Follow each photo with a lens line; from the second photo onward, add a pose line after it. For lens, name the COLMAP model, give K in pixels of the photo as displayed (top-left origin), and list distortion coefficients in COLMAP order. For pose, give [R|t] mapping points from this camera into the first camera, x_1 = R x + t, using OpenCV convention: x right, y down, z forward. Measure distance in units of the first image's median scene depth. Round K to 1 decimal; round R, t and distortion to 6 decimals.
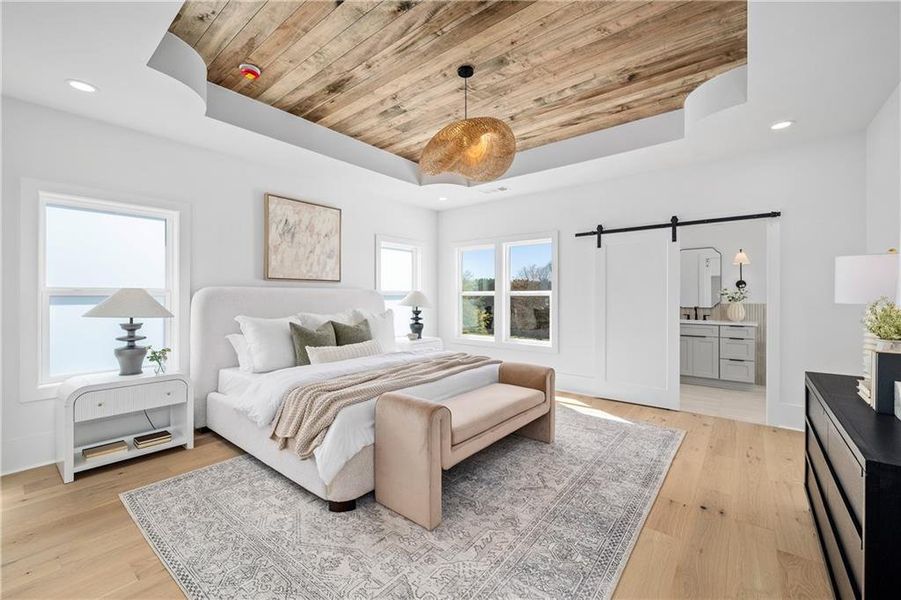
lens RADIAL K [[353.5, 0, 449.3], [0, 353.5, 296.7], [0, 0, 1]] dist [-0.000111, -0.000070]
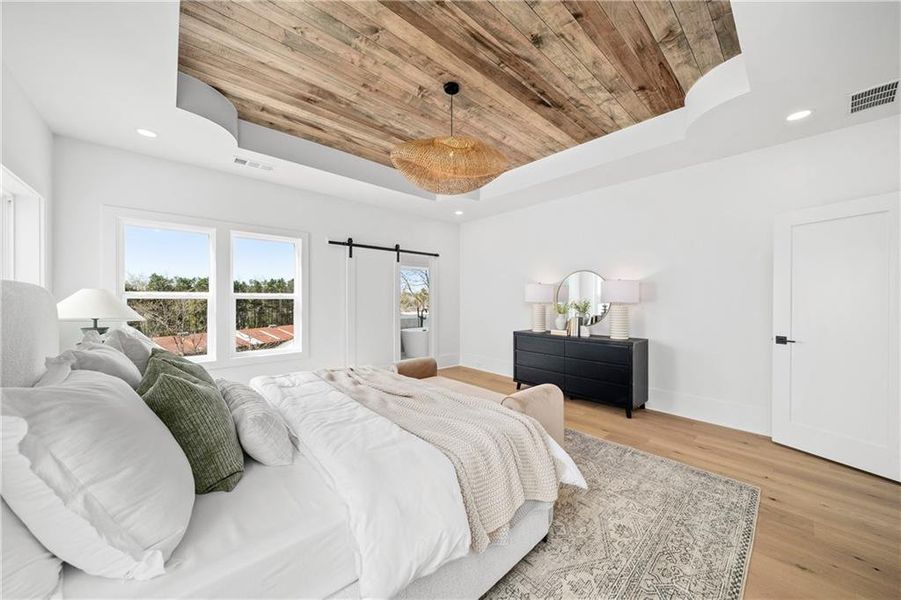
lens RADIAL K [[314.4, 0, 443.5], [0, 314.4, 300.6], [0, 0, 1]] dist [0.000075, 0.000007]
pose [[0.181830, -0.005449, 0.983315, -0.640463], [0.001579, 0.999985, 0.005249, -0.003178], [-0.983329, 0.000598, 0.181836, 0.613562]]
